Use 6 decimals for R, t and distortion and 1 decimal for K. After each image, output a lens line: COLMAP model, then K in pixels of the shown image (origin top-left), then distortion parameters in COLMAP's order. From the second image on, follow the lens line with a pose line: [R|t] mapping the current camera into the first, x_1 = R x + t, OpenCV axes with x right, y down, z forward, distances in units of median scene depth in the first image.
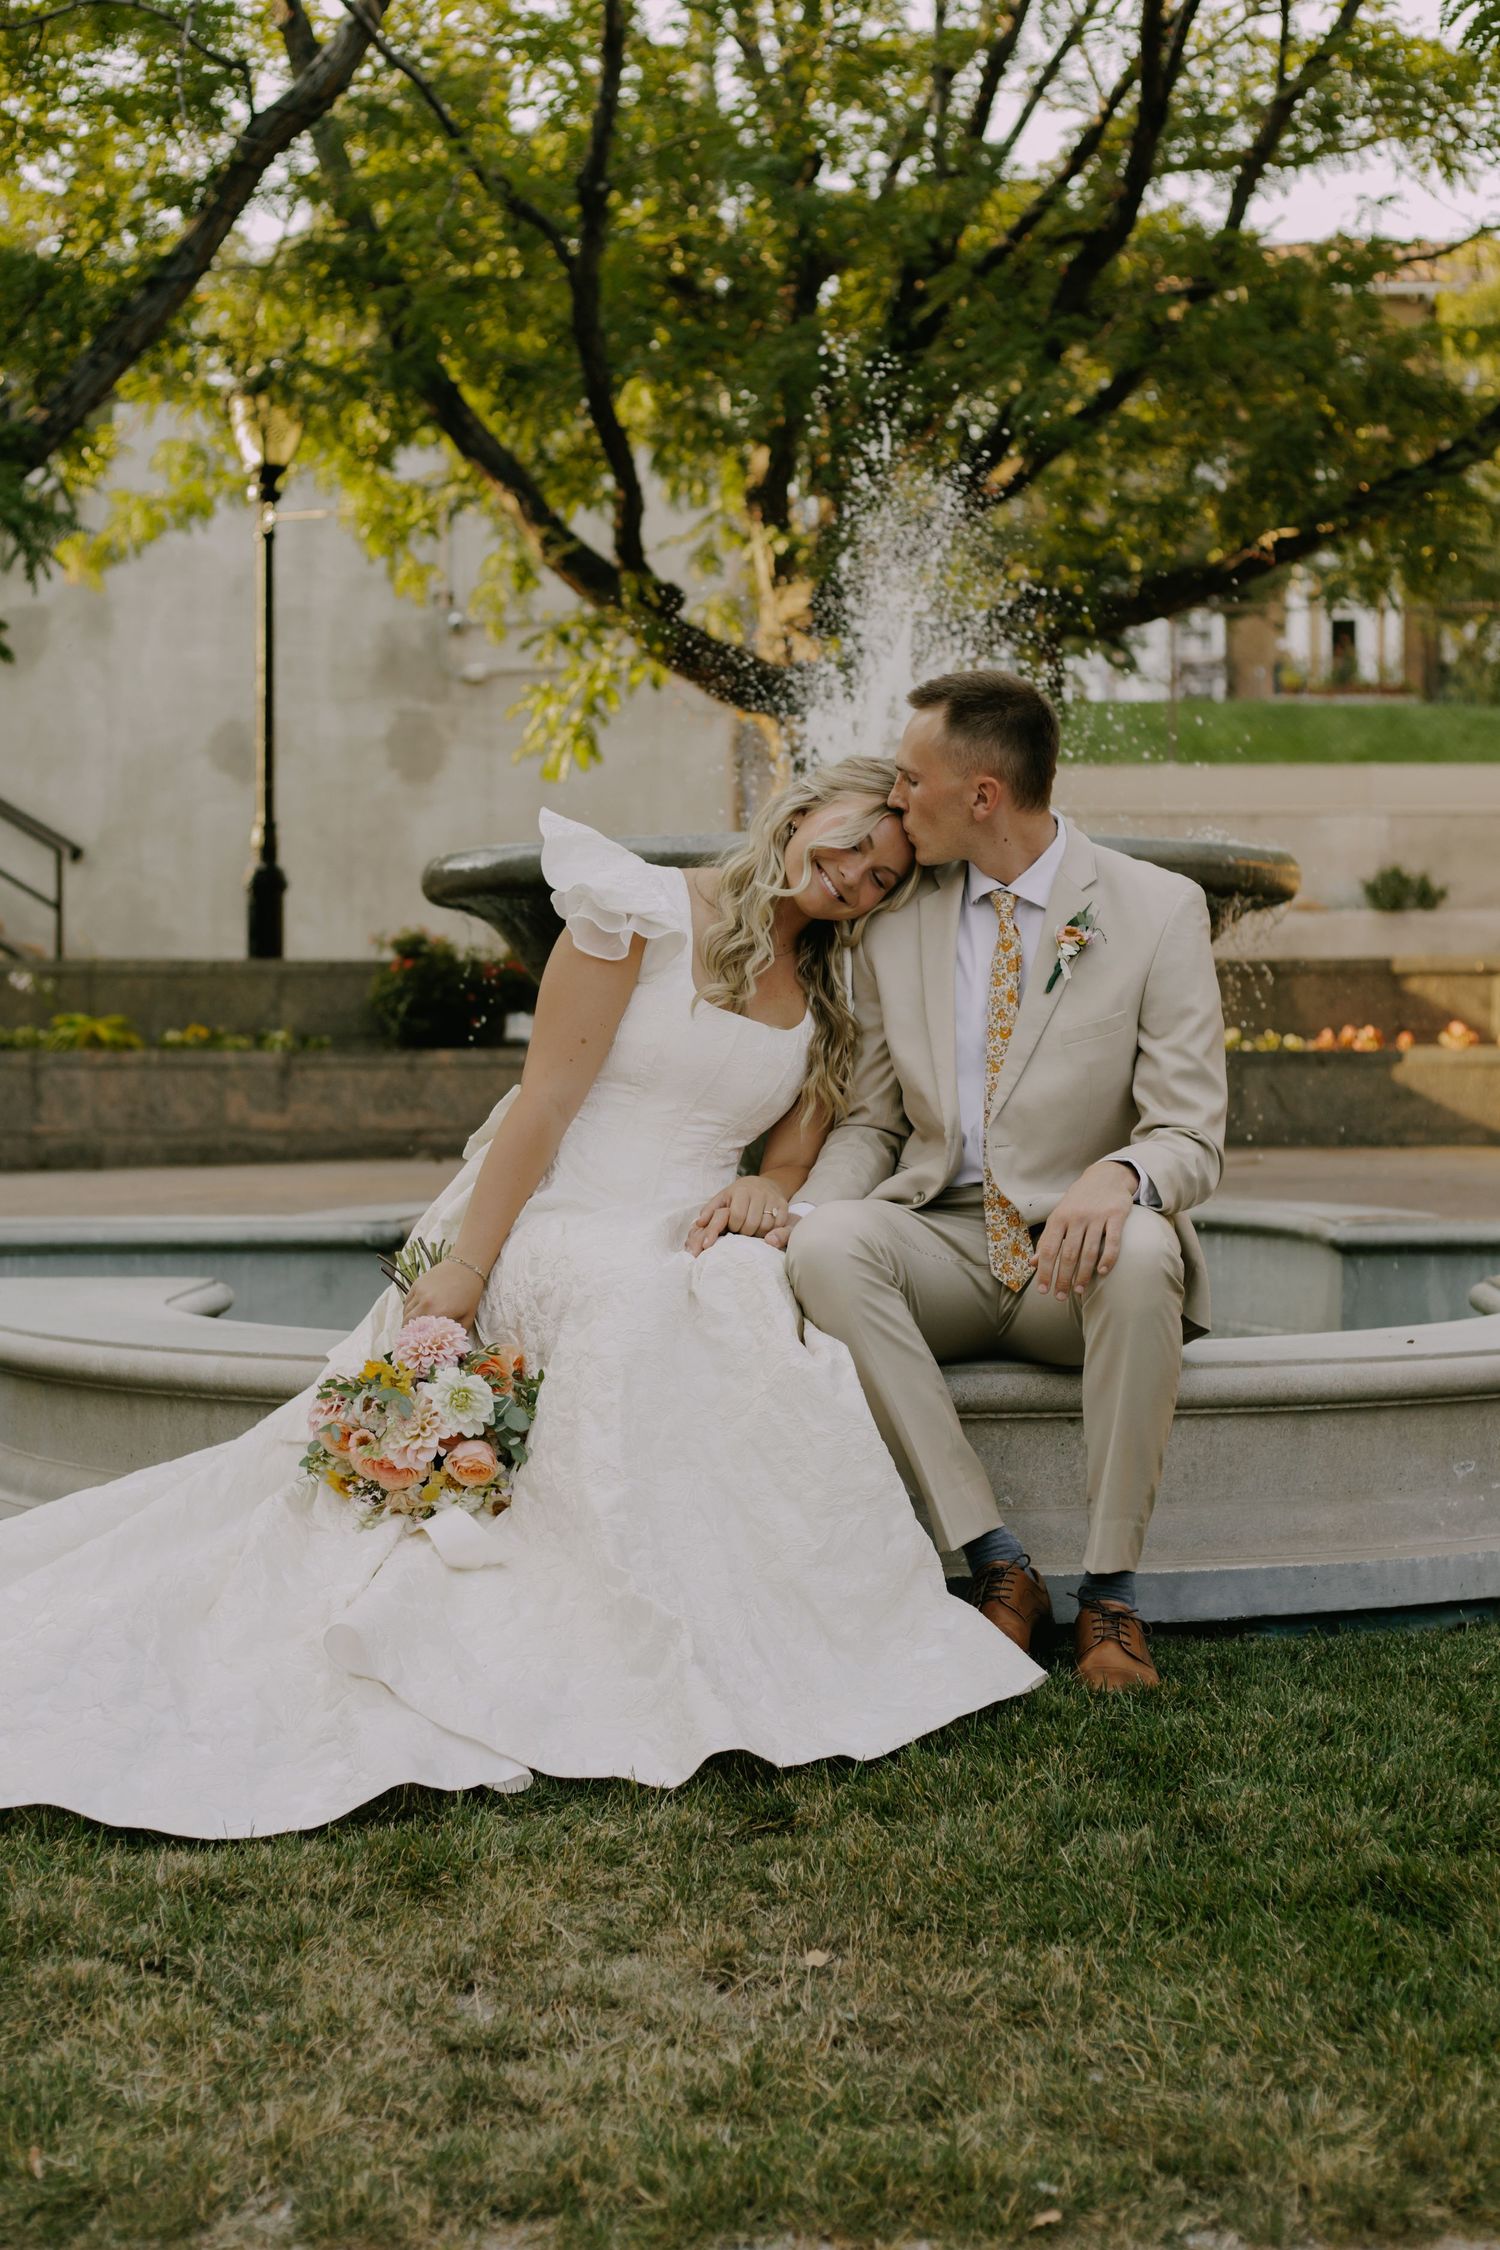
lens RADIAL K [[3806.7, 0, 750.0], [0, 3806.7, 1125.0], [0, 0, 1]] dist [0.007319, 0.074920]
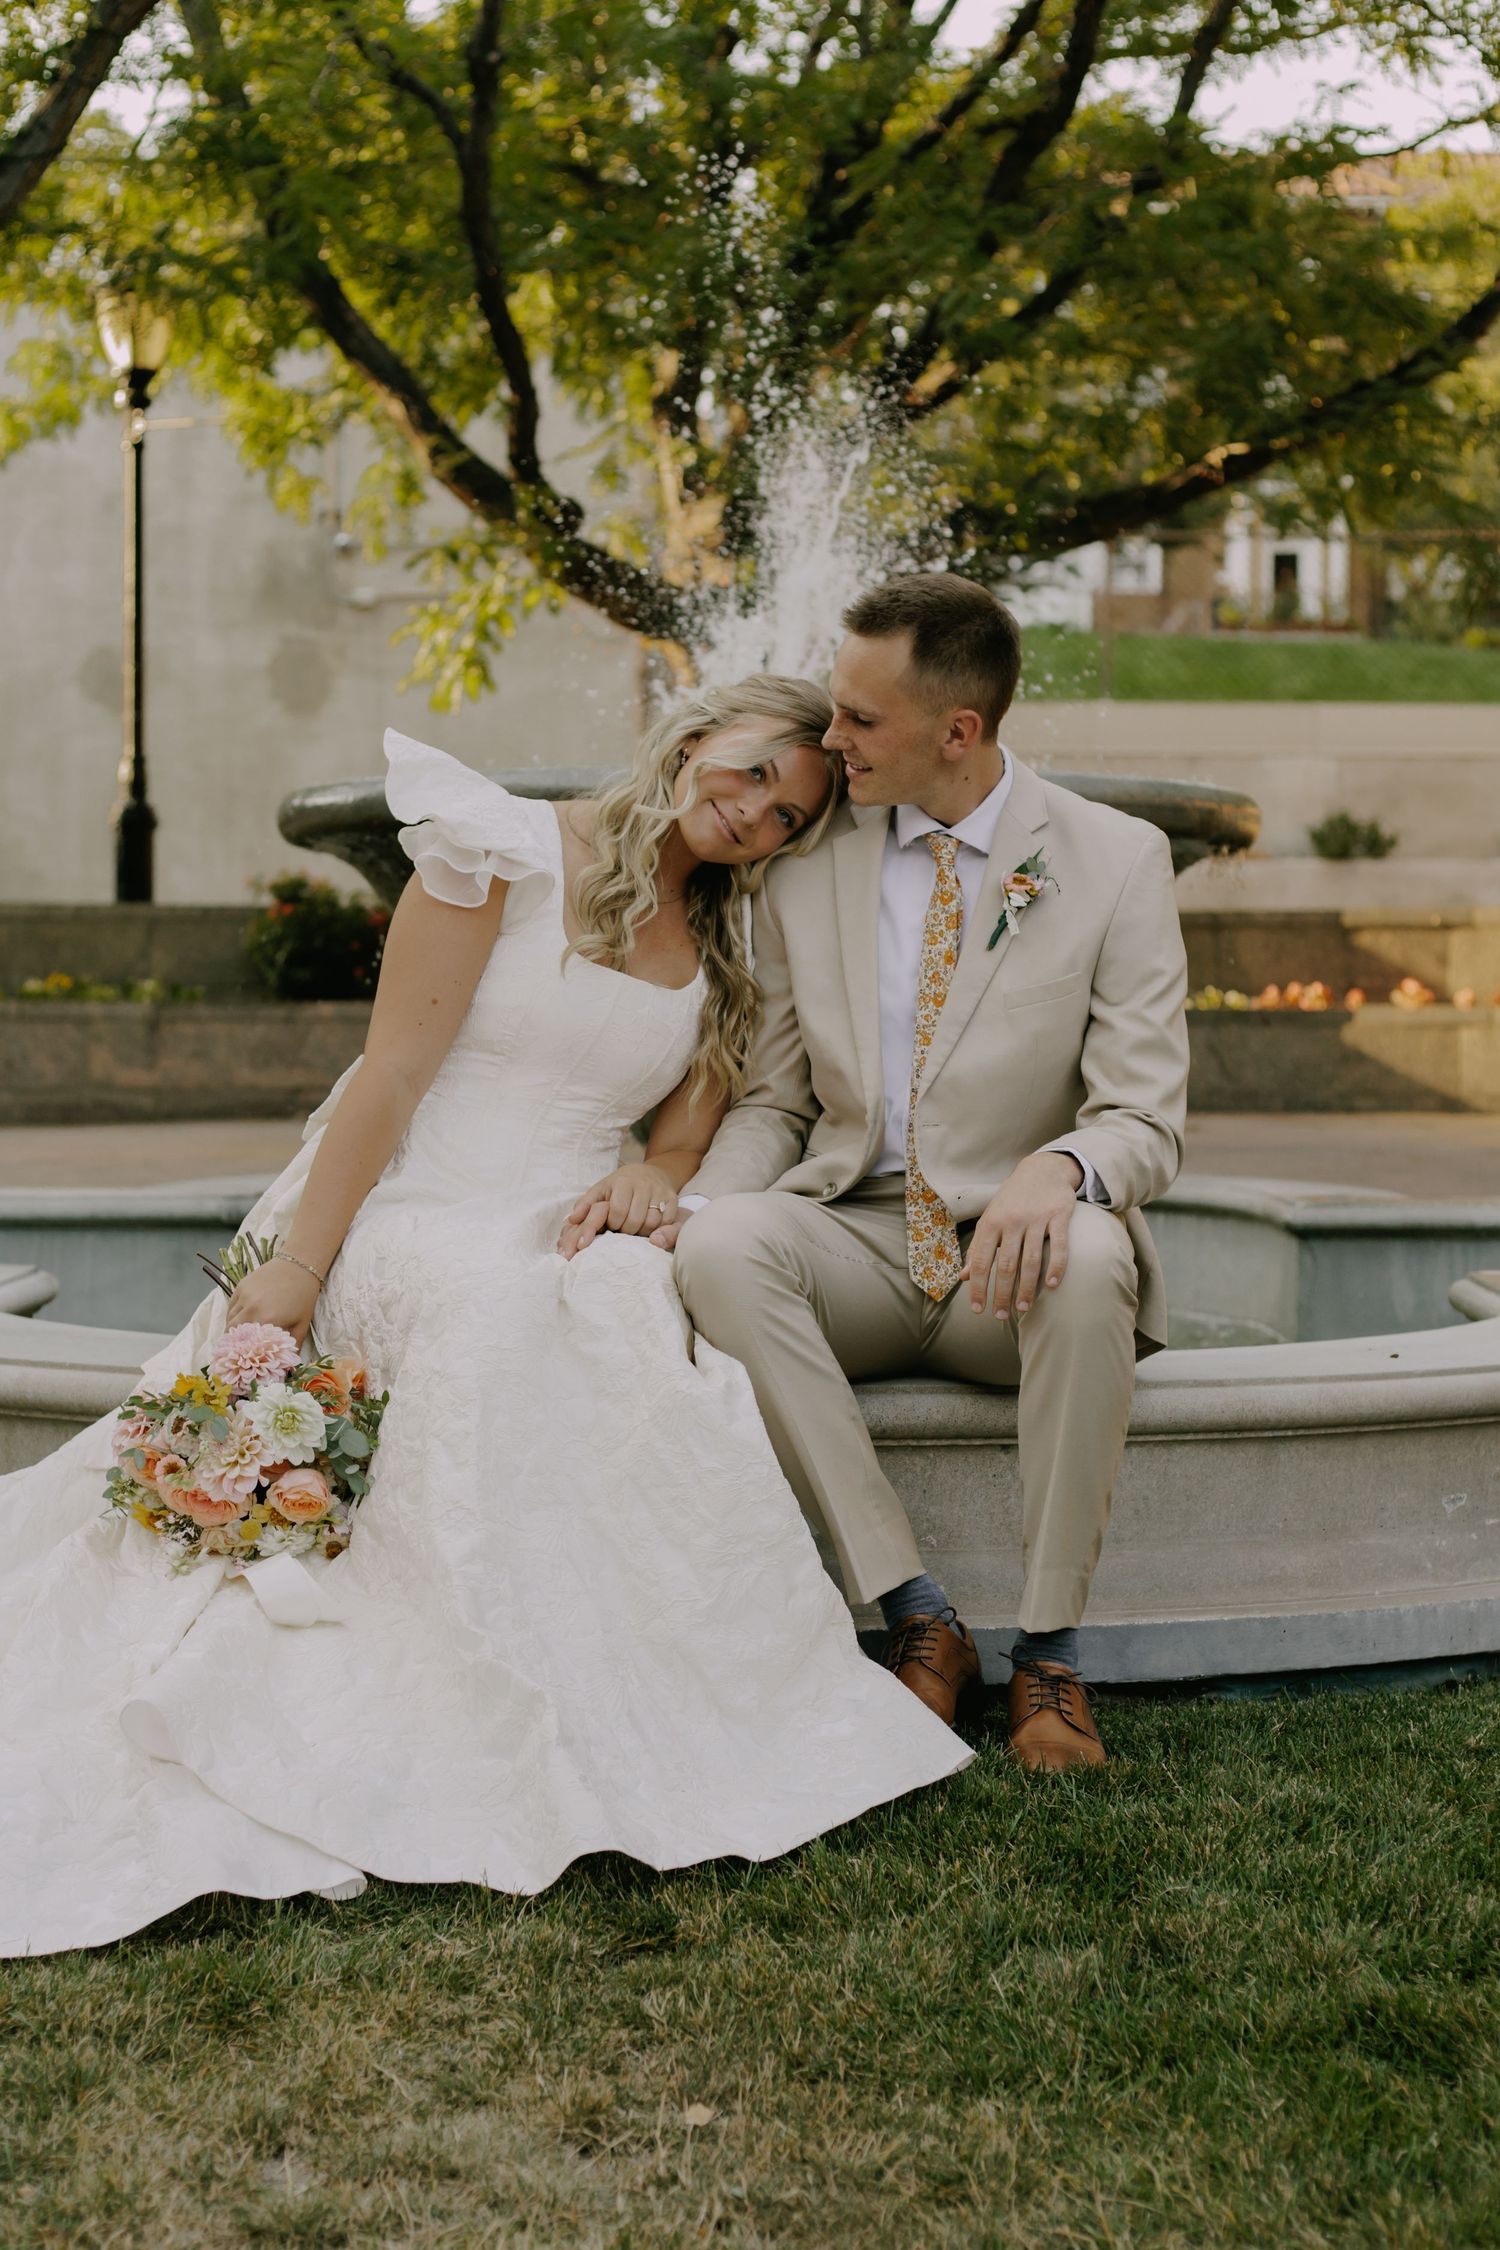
lens RADIAL K [[3963.0, 0, 725.3], [0, 3963.0, 1231.4], [0, 0, 1]] dist [0.004626, -0.067749]
pose [[0.999847, 0.005410, 0.016652, 0.005903], [-0.006045, 0.999247, 0.038314, -0.005634], [-0.016432, -0.038408, 0.999127, 0.106740]]
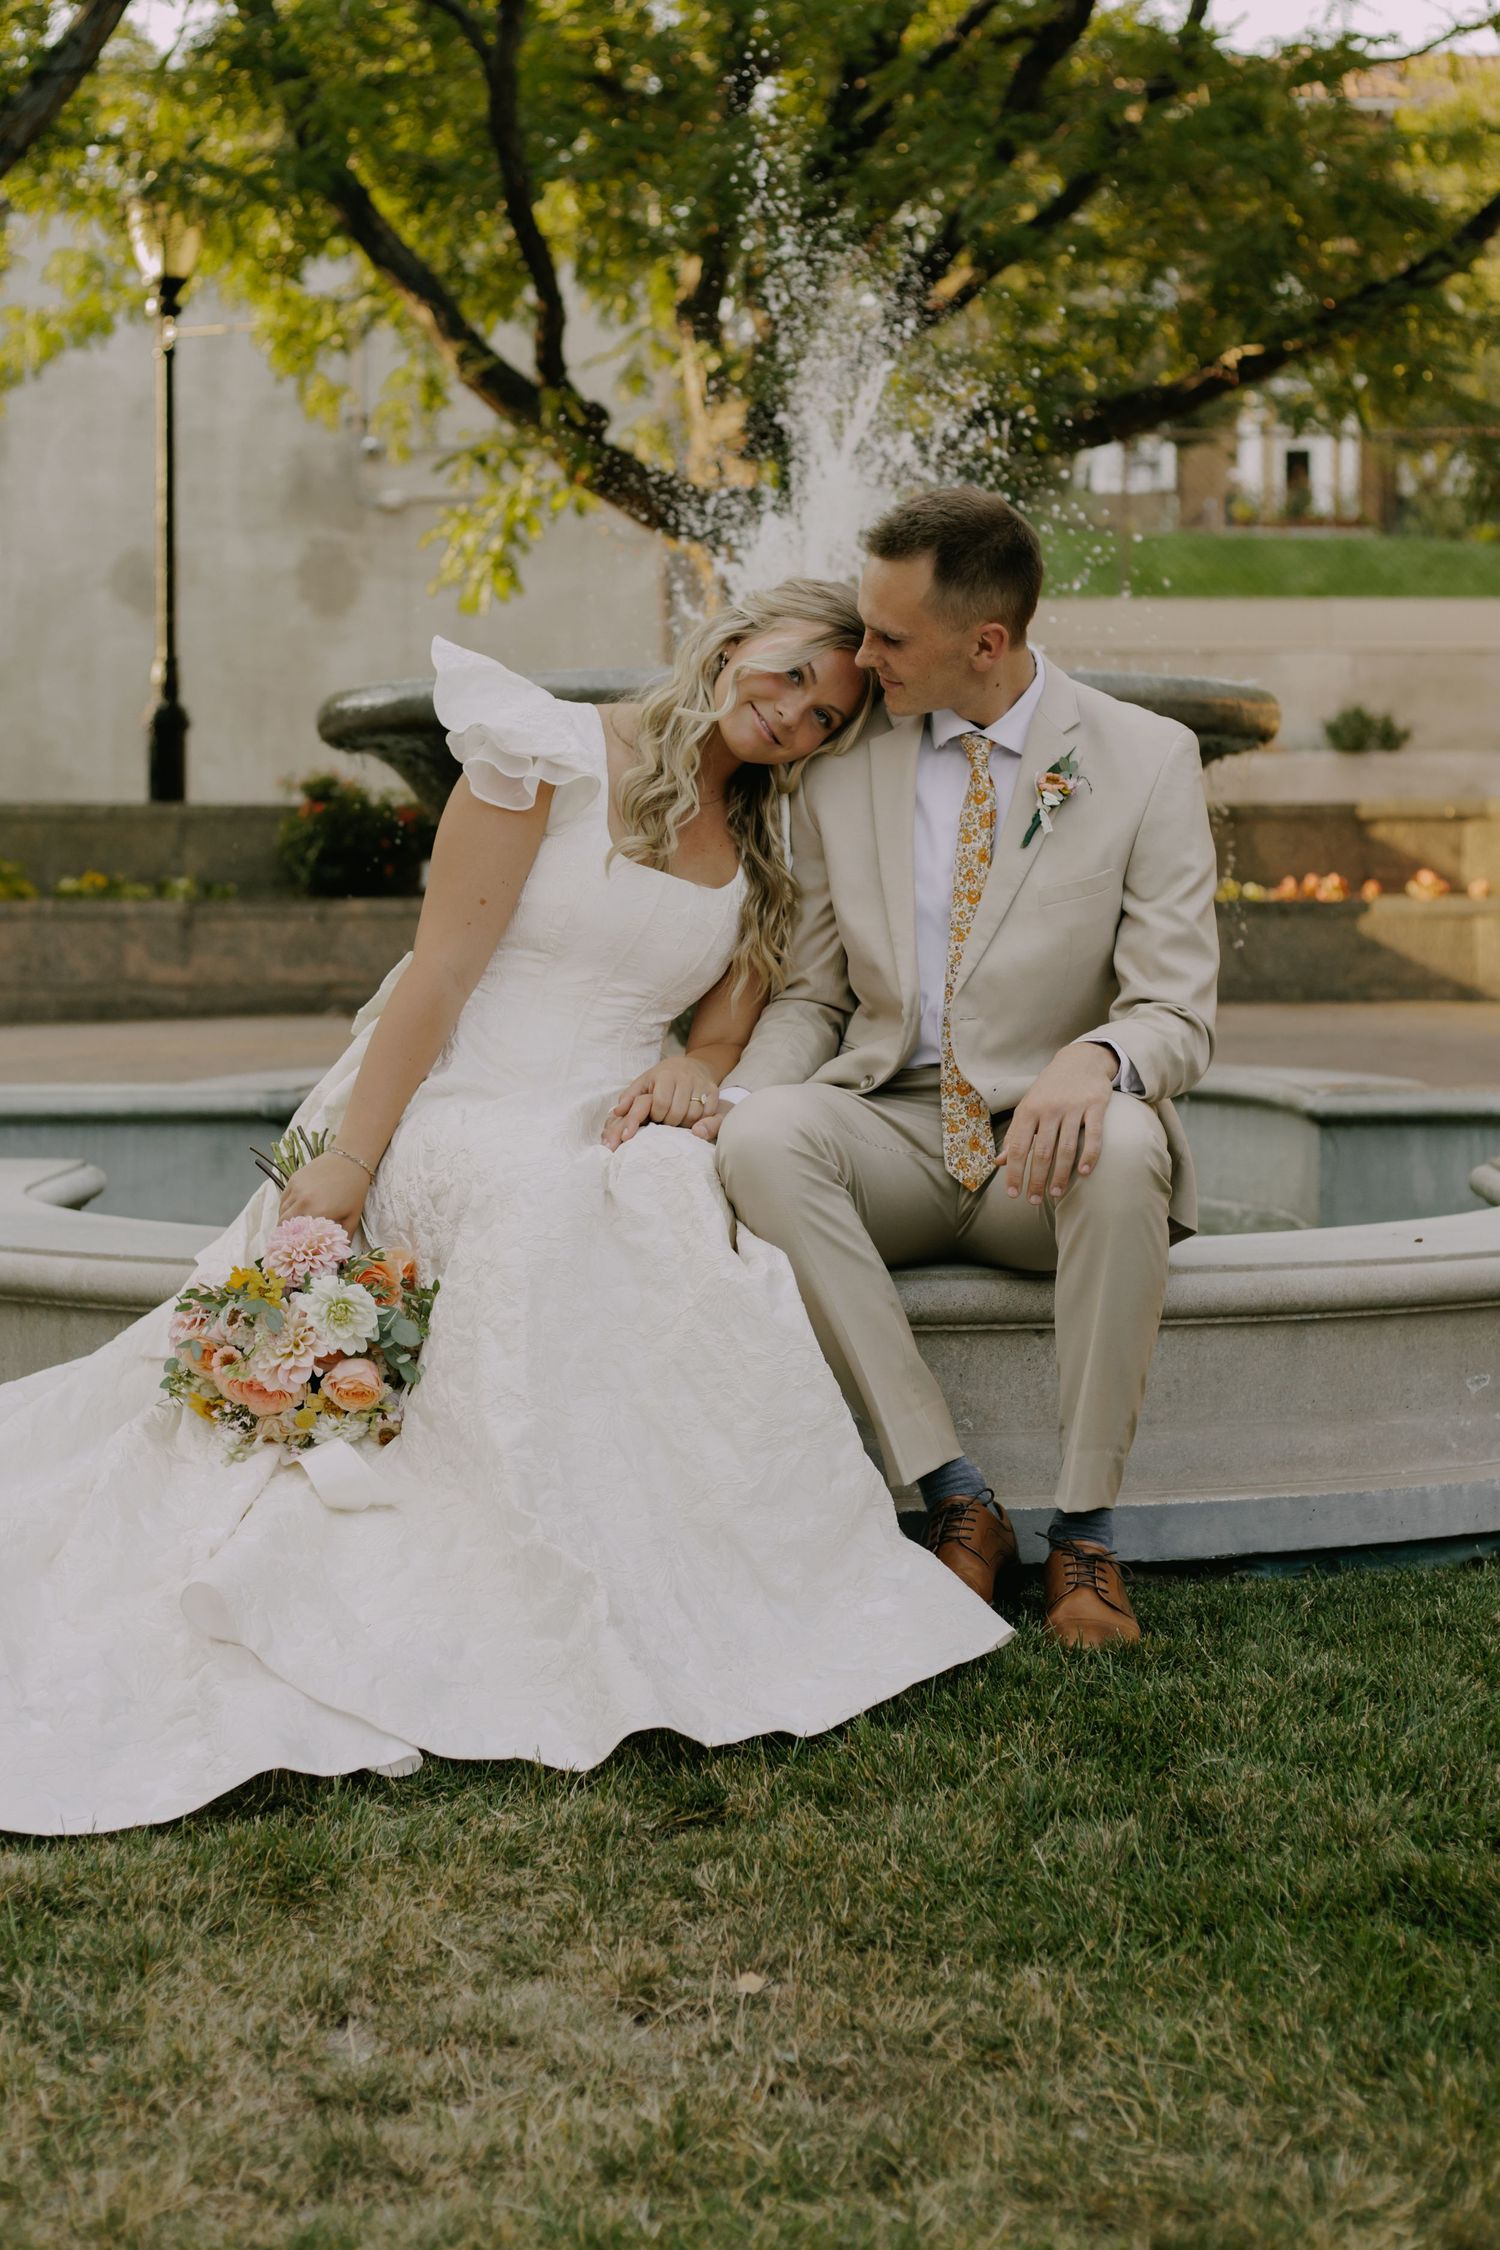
lens RADIAL K [[3922.3, 0, 750.2], [0, 3922.3, 1076.5], [0, 0, 1]] dist [-0.002285, -0.007363]
pose [[0.999850, -0.000207, 0.017291, 0.001694], [-0.000252, 0.999648, 0.026515, -0.005997], [-0.017290, -0.026515, 0.999499, 0.094764]]
